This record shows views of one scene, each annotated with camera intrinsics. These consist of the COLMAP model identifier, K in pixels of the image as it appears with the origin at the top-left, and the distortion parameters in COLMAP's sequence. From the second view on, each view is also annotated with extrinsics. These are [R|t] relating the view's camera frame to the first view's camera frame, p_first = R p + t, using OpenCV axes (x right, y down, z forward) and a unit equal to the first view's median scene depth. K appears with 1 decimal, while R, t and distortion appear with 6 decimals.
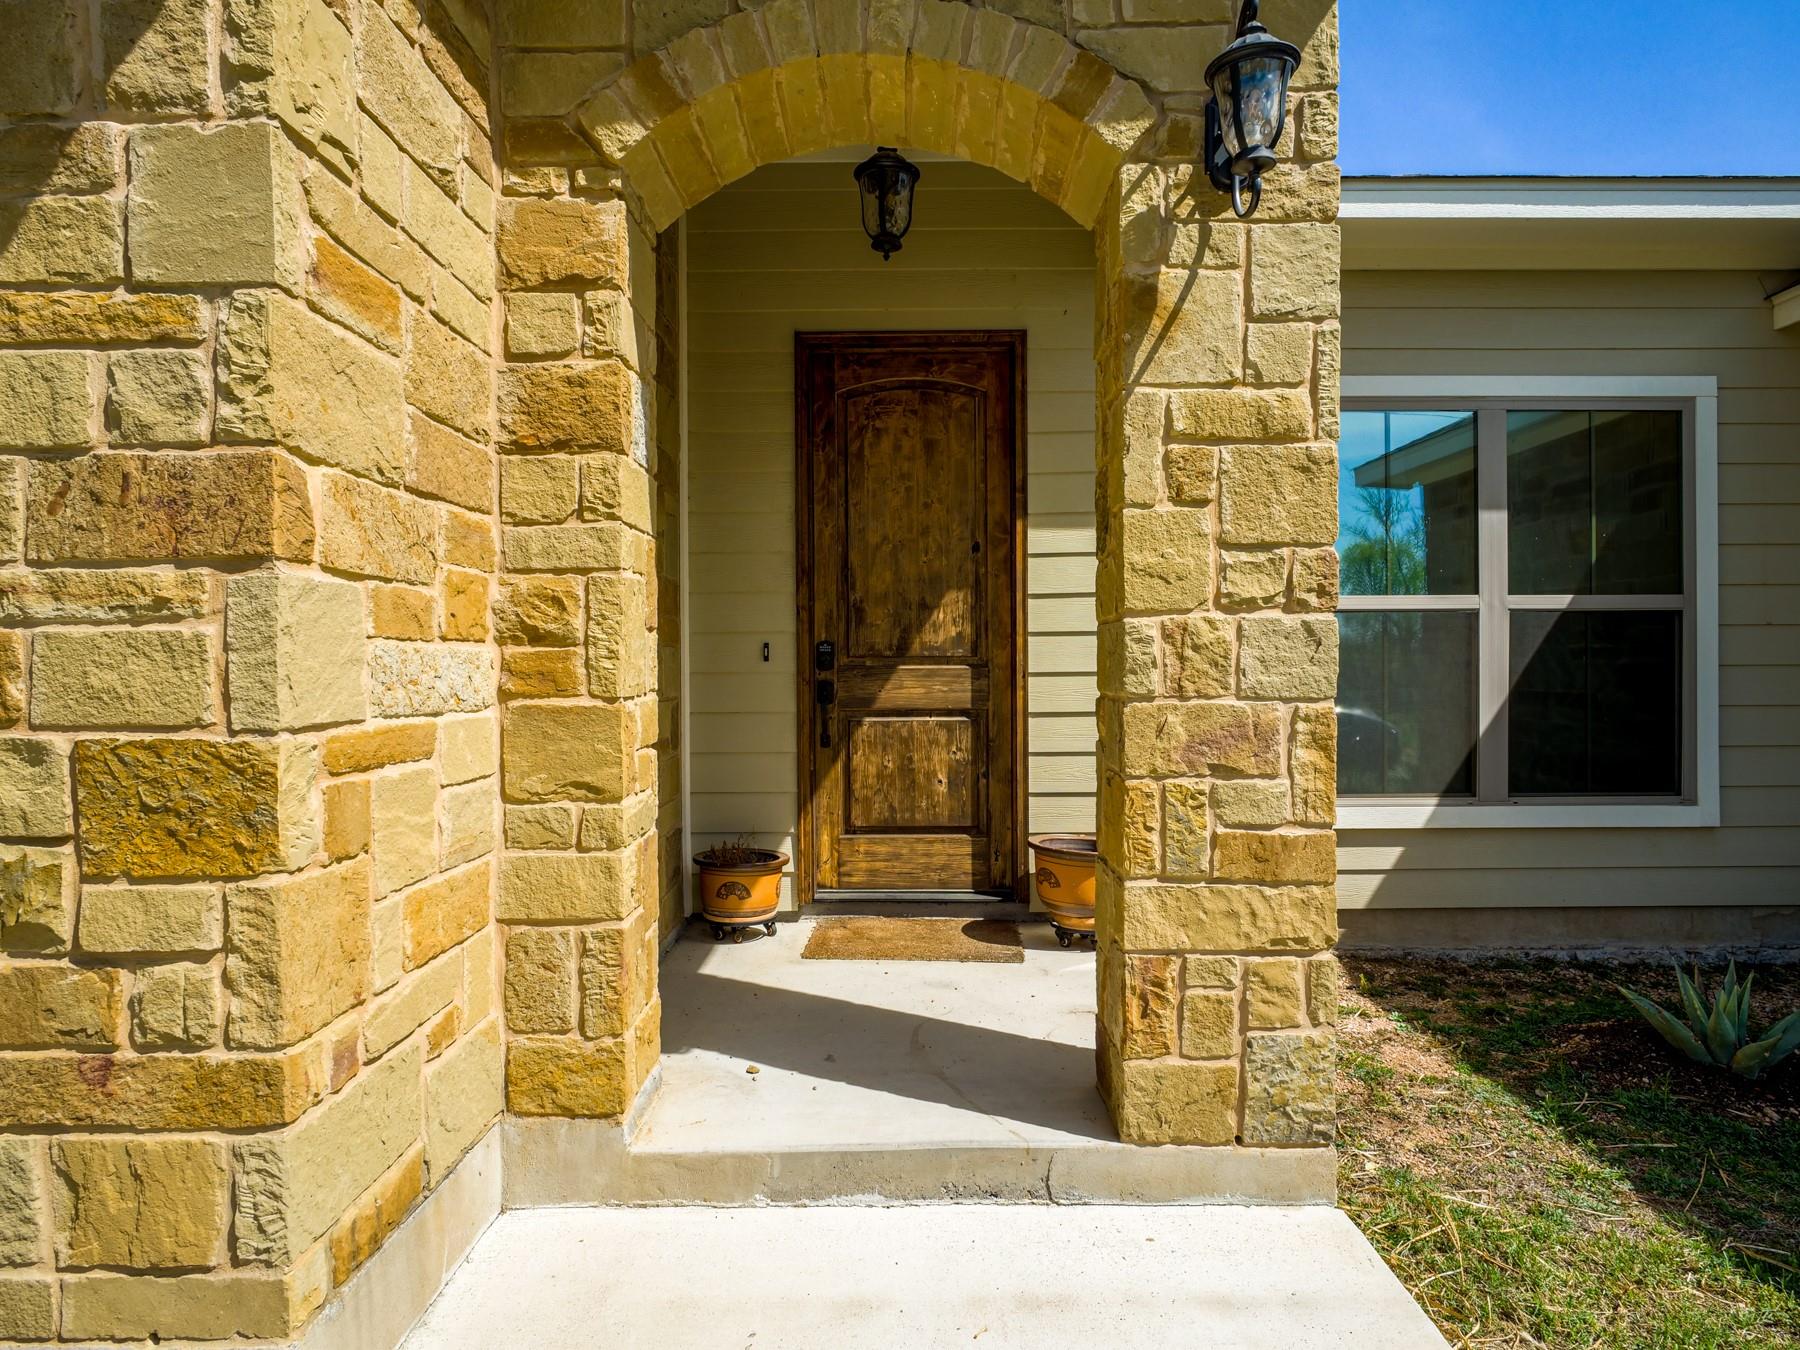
lens RADIAL K [[986.1, 0, 898.4], [0, 986.1, 672.1], [0, 0, 1]] dist [-0.014639, 0.002511]
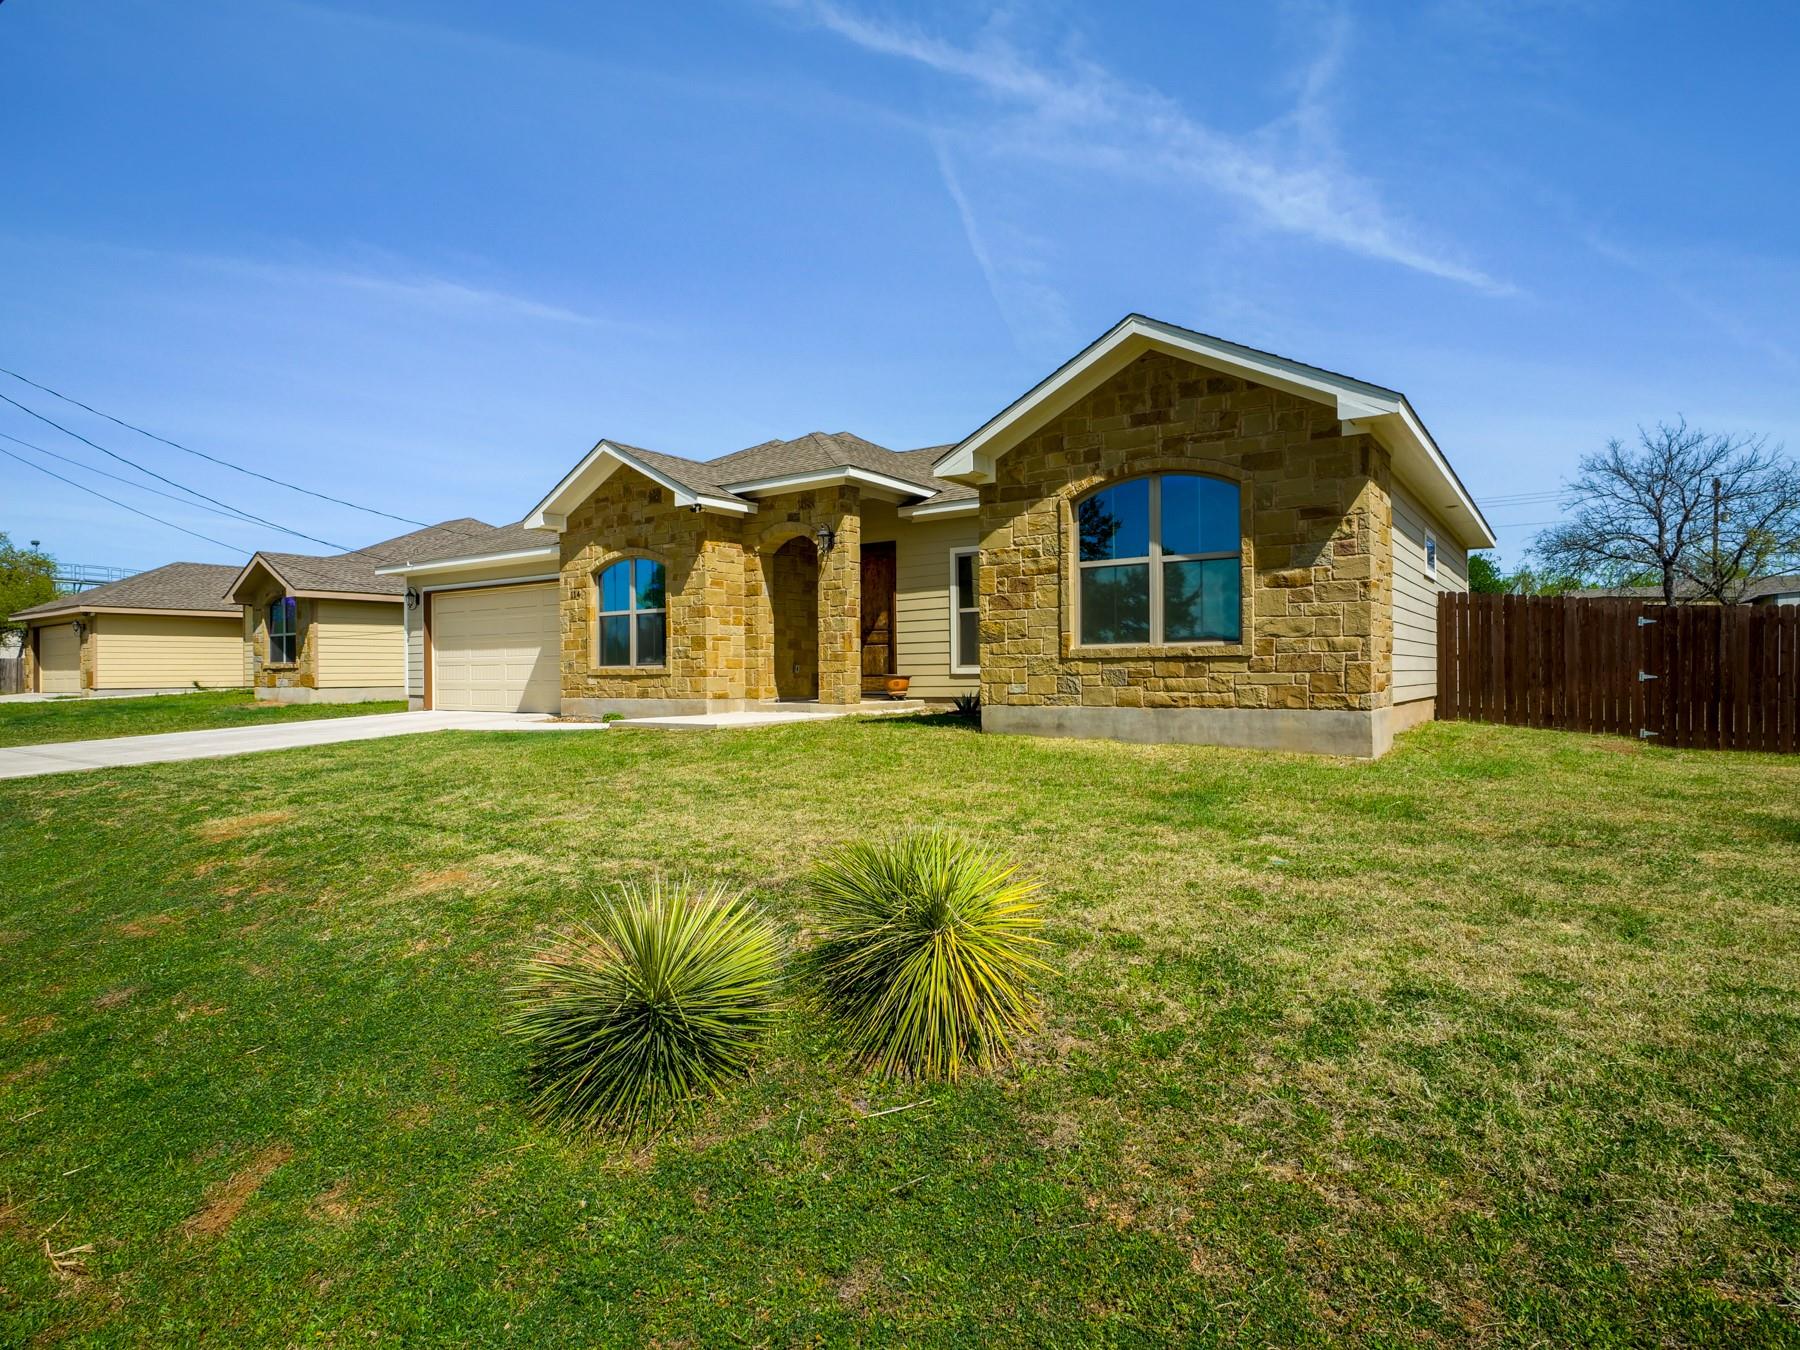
lens RADIAL K [[986.1, 0, 898.4], [0, 986.1, 672.1], [0, 0, 1]] dist [-0.014639, 0.002511]
pose [[0.817476, -0.000944, -0.575962, 4.218398], [-0.000590, 0.999997, -0.002477, 0.295641], [0.575962, 0.002365, 0.817473, -3.781819]]
